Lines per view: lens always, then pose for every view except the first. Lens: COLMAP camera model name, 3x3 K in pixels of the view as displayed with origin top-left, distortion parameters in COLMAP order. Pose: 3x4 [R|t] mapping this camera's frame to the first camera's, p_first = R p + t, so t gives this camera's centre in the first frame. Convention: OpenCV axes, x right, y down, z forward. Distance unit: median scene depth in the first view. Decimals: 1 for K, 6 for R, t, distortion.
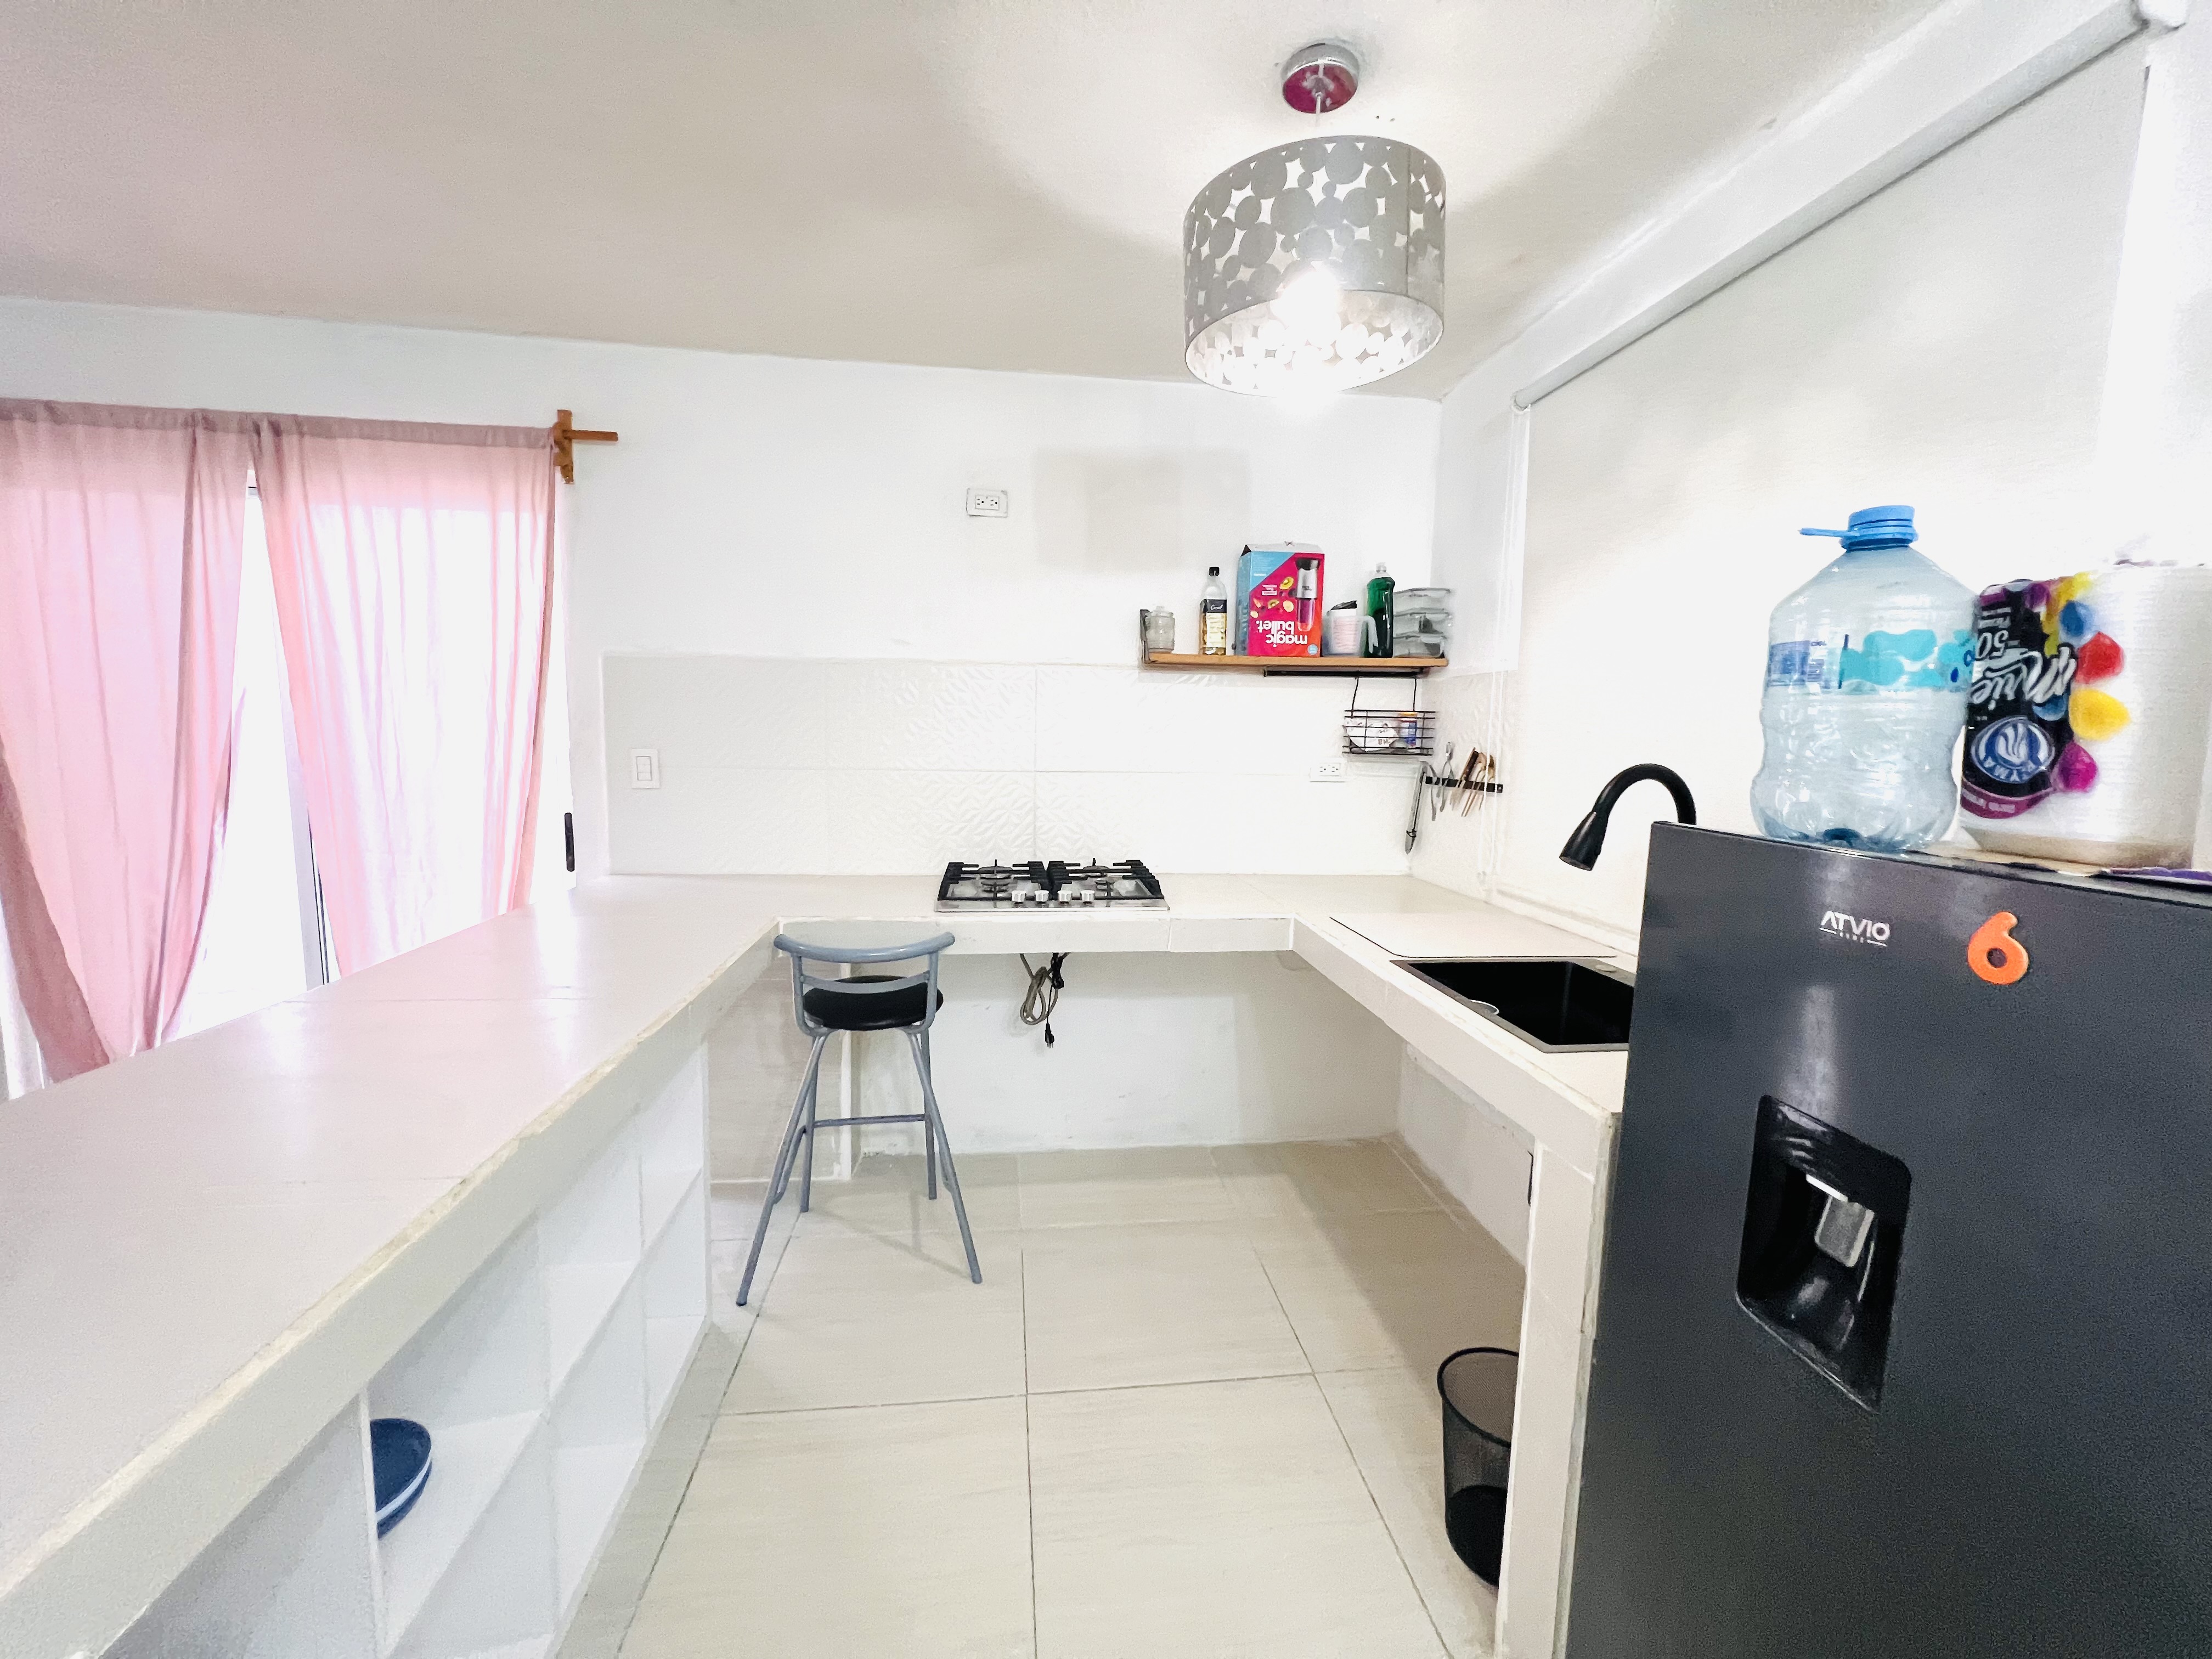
lens RADIAL K [[888.3, 0, 1095.4], [0, 888.3, 829.3], [0, 0, 1]] dist [0.000730, 0.000155]
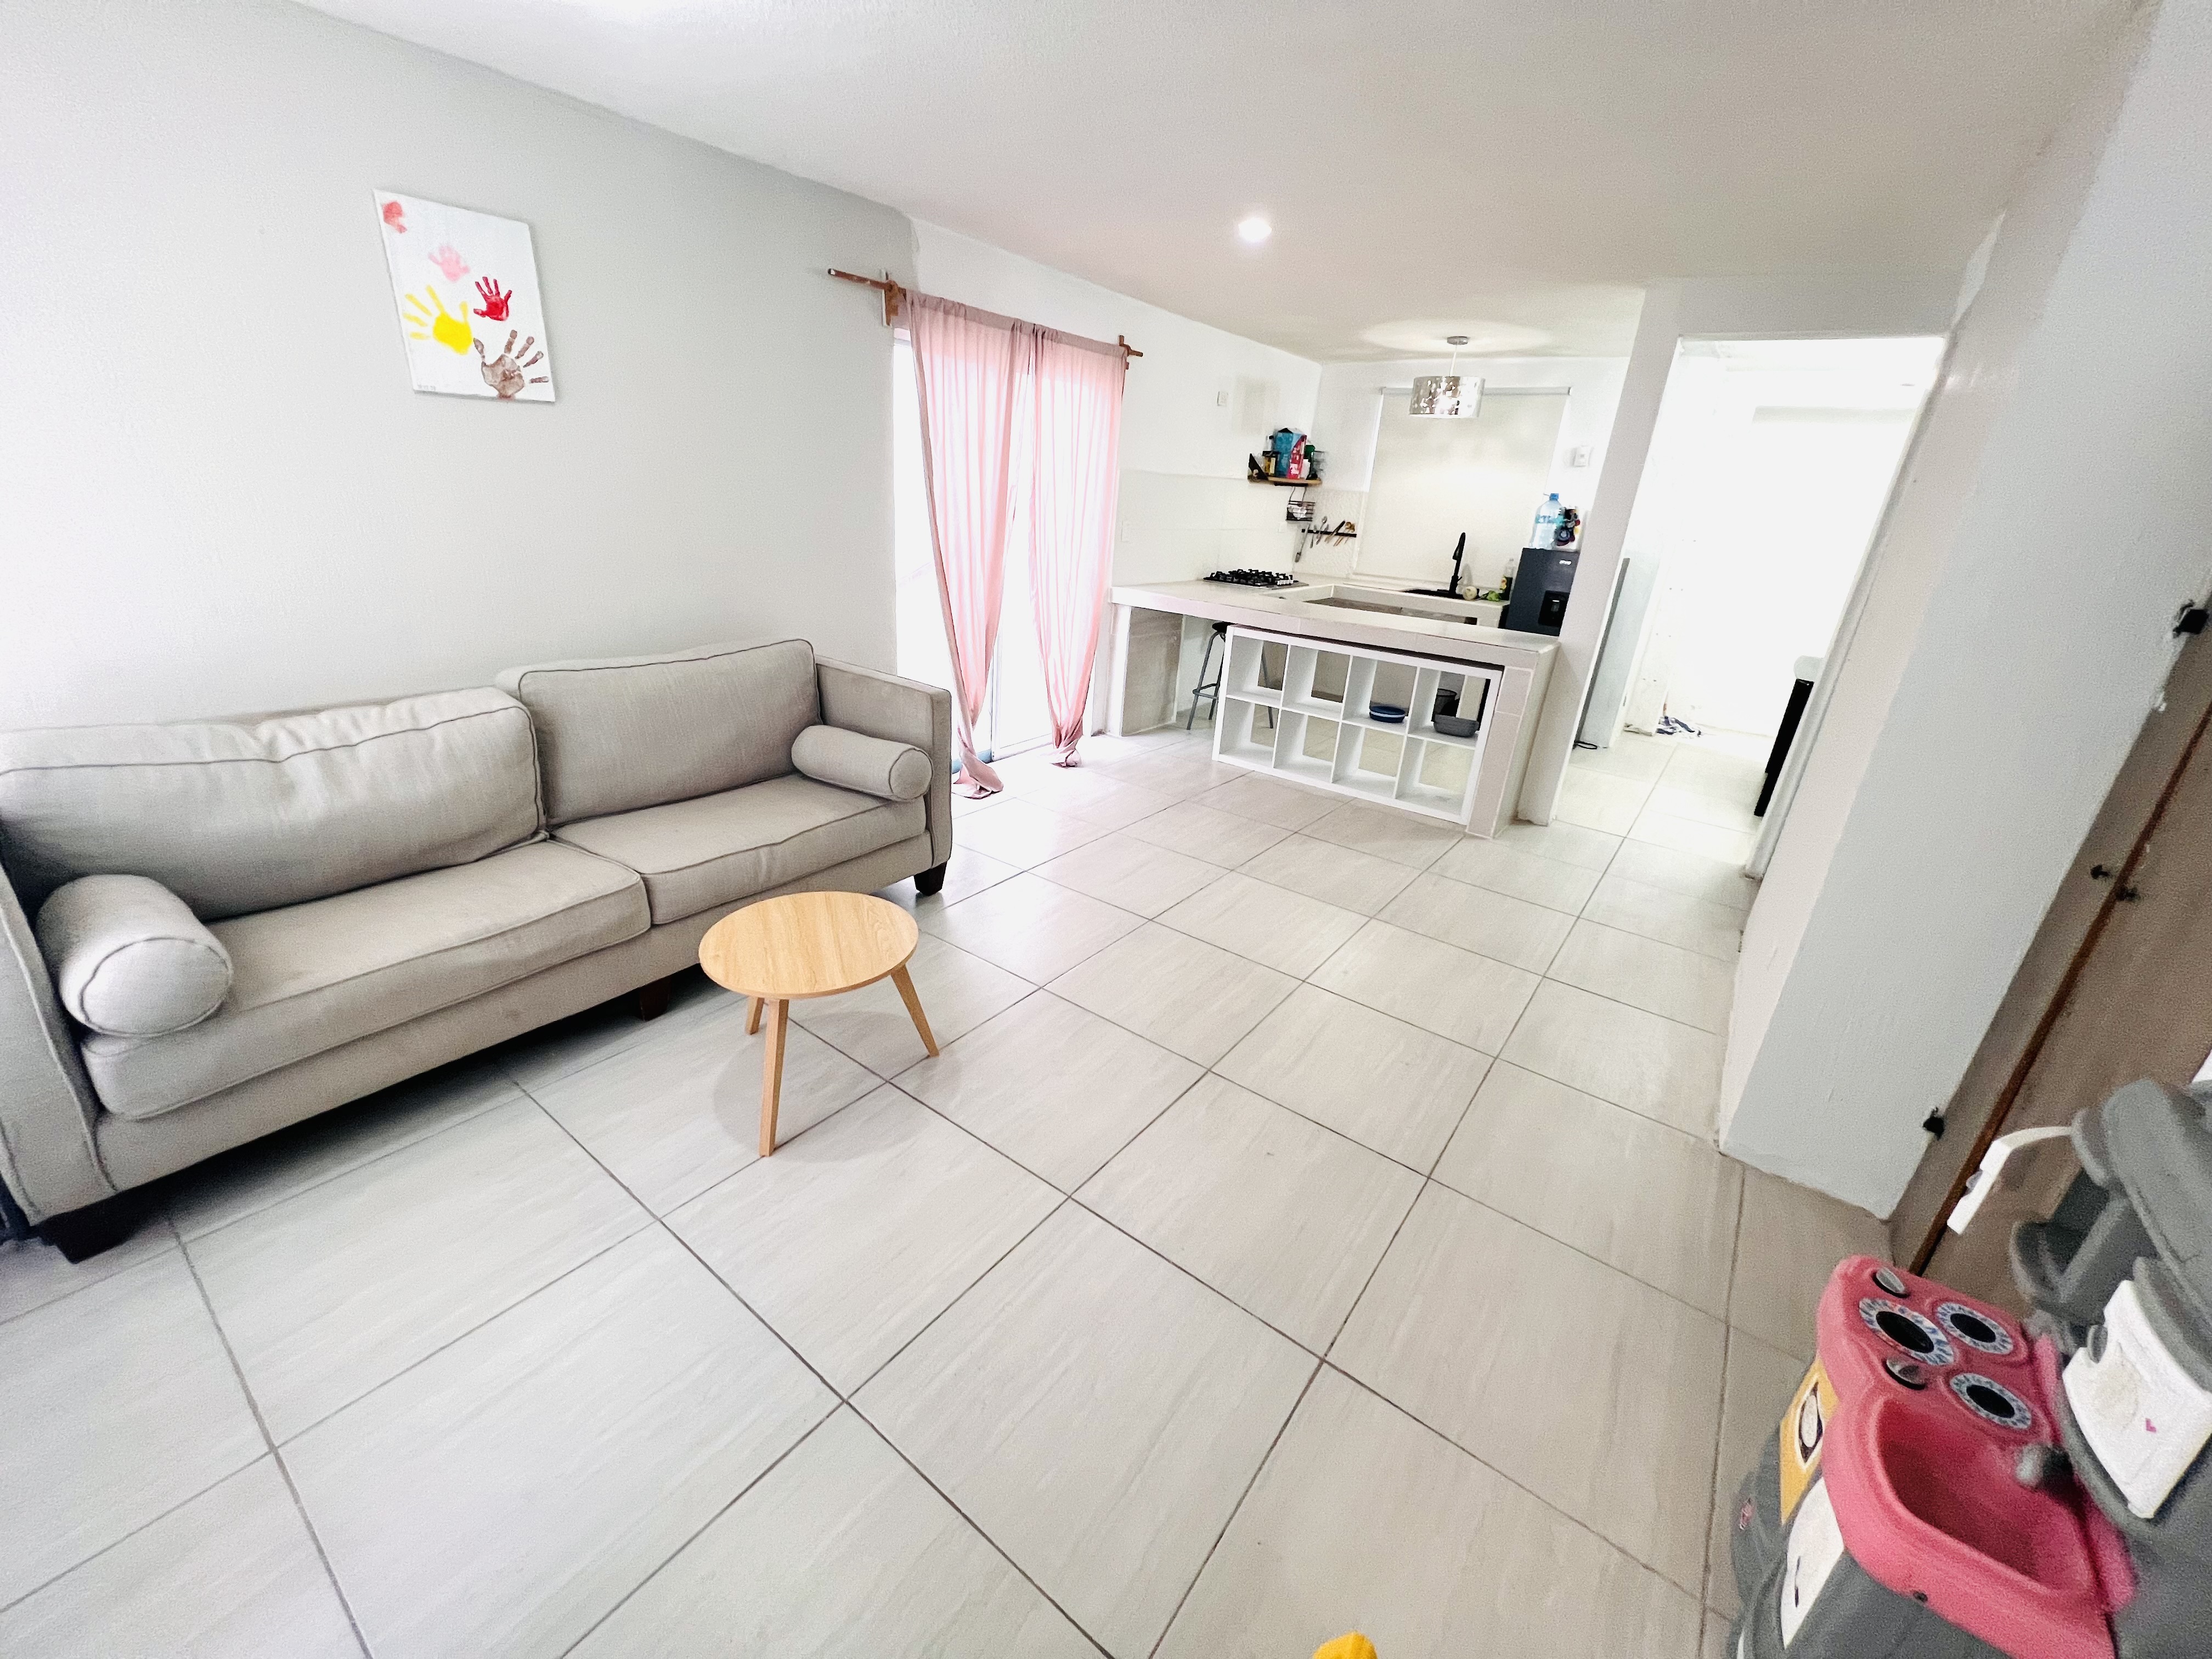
lens RADIAL K [[888.3, 0, 1104.4], [0, 888.3, 828.2], [0, 0, 1]] dist [0.000730, 0.000155]
pose [[0.685576, -0.239421, 0.687505, -2.303910], [0.028512, 0.952479, 0.303266, -0.041136], [-0.727443, -0.188309, 0.659823, -0.463209]]
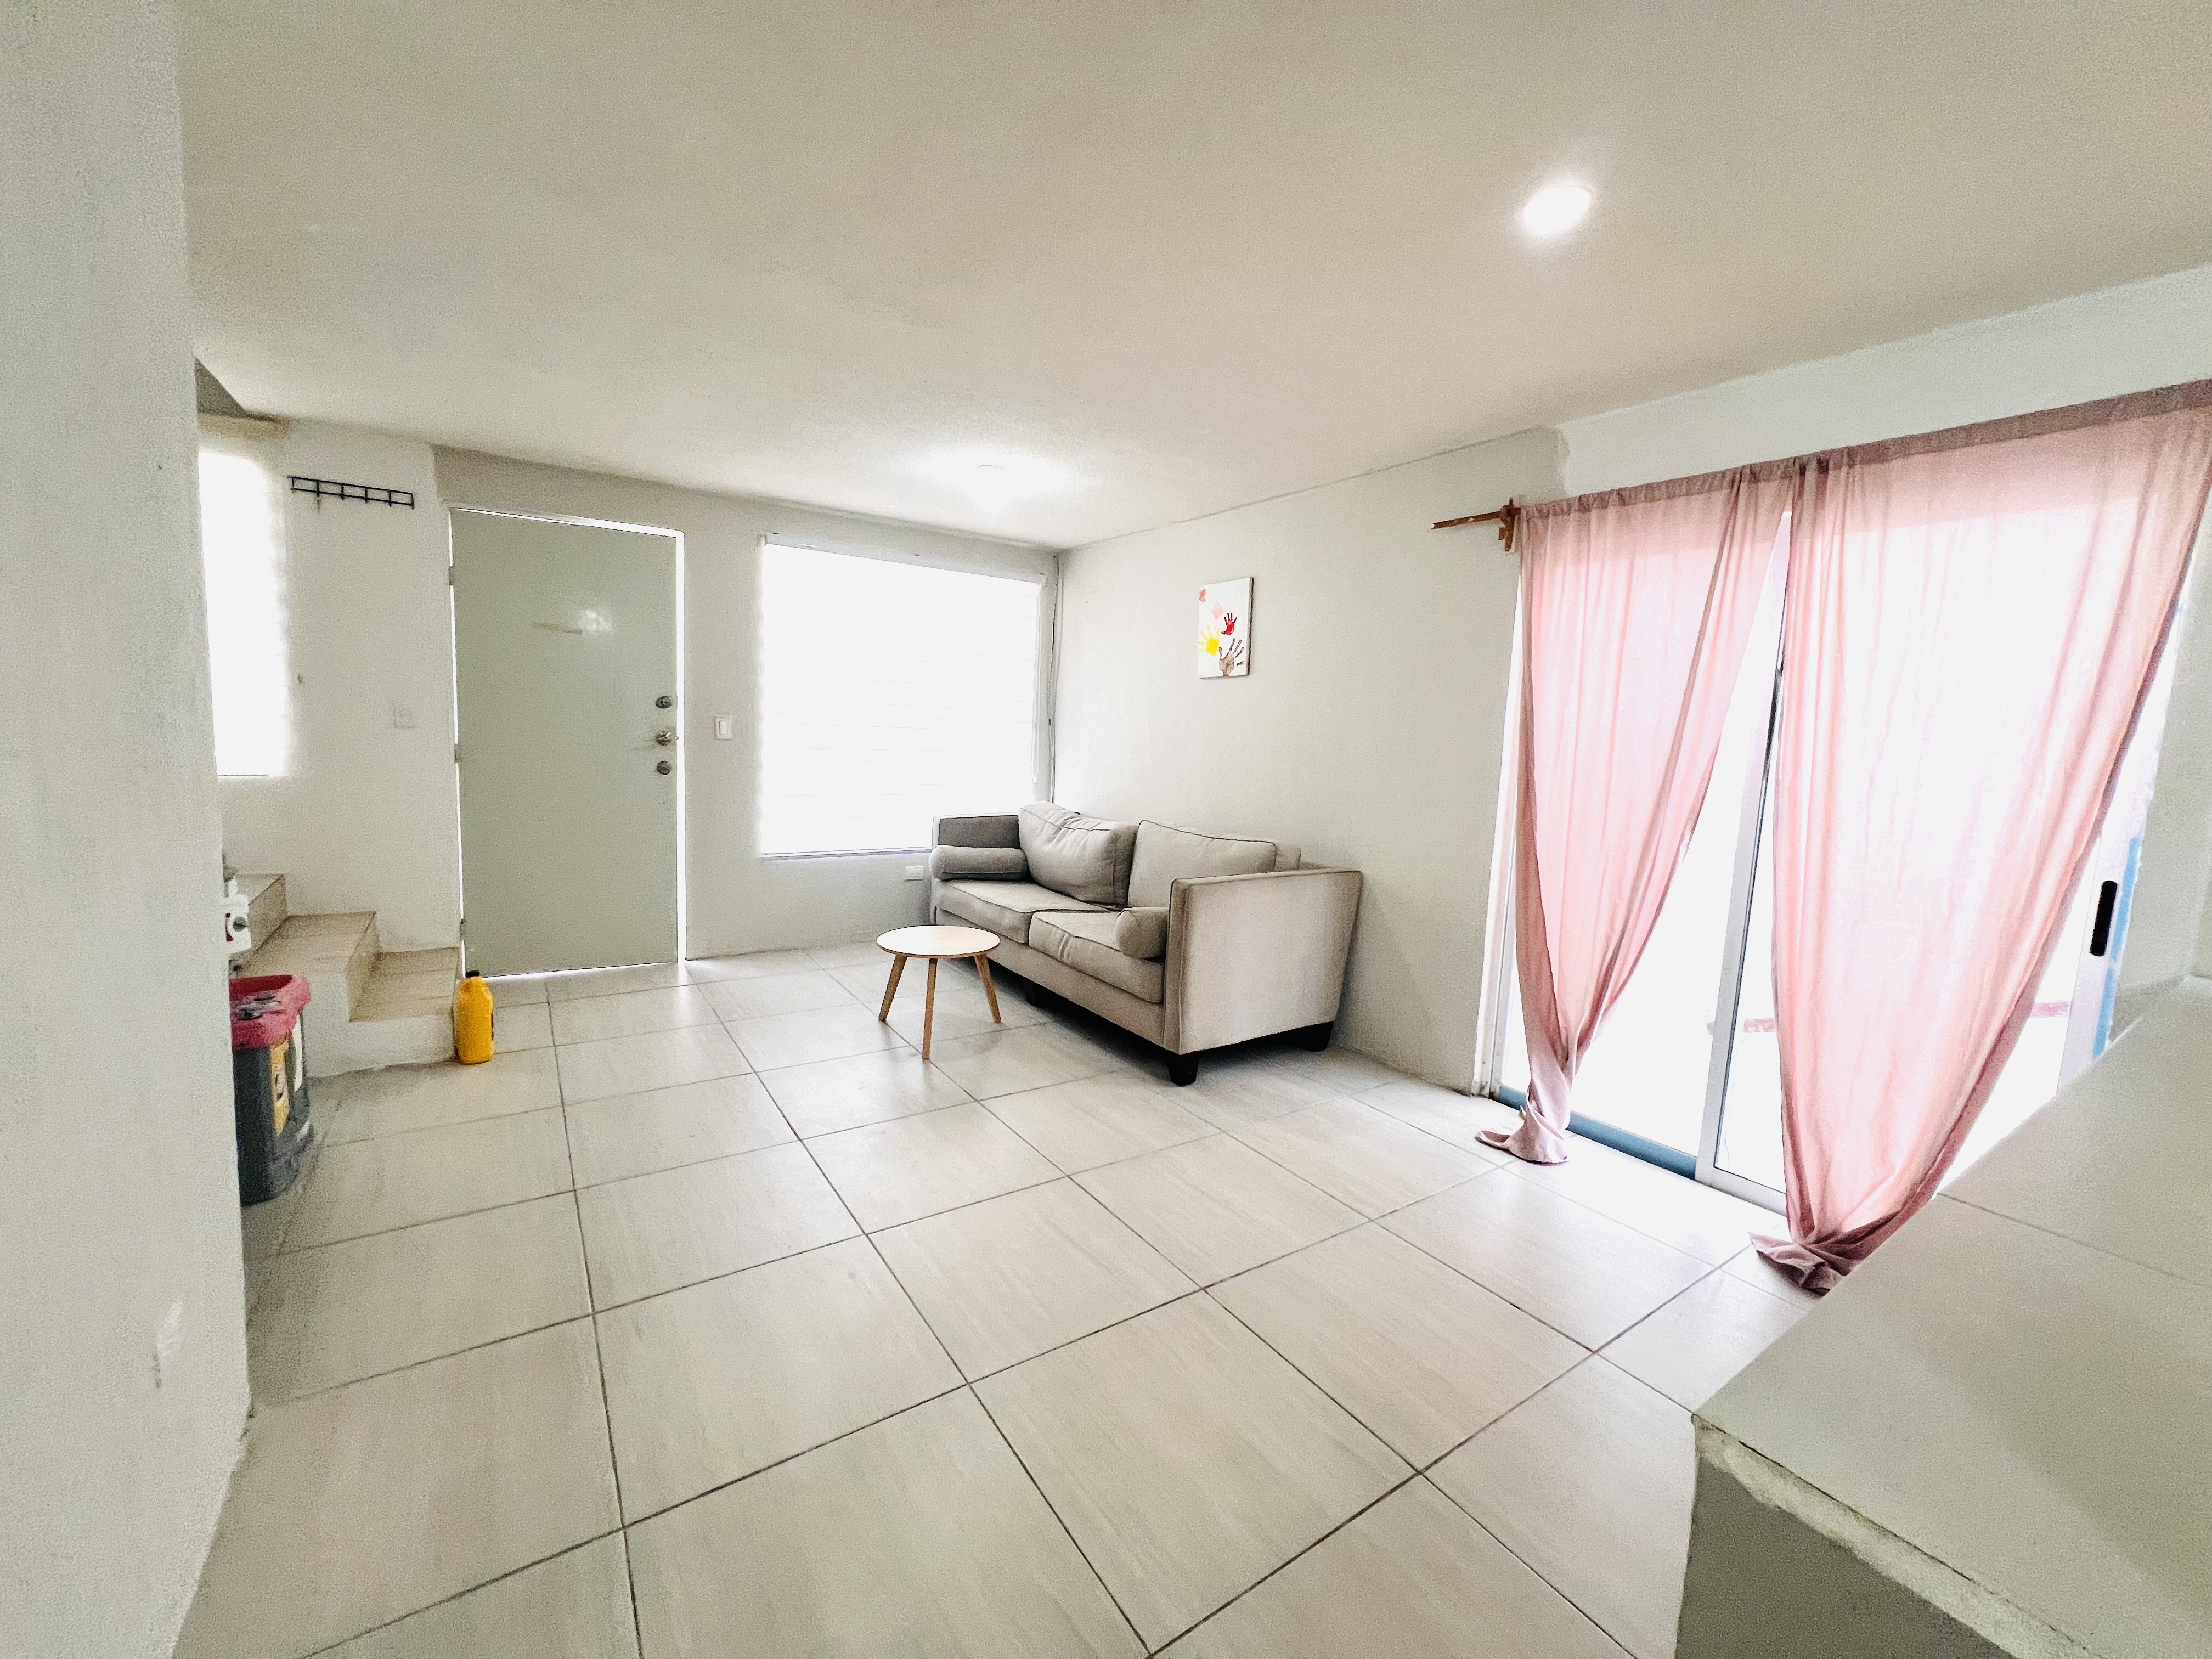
lens RADIAL K [[888.3, 0, 1113.1], [0, 888.3, 826.2], [0, 0, 1]] dist [0.000730, 0.000155]
pose [[0.454535, 0.106506, -0.884338, -0.352722], [-0.151071, 0.987660, 0.041302, 0.031954], [0.877824, 0.114824, 0.465016, -0.125221]]
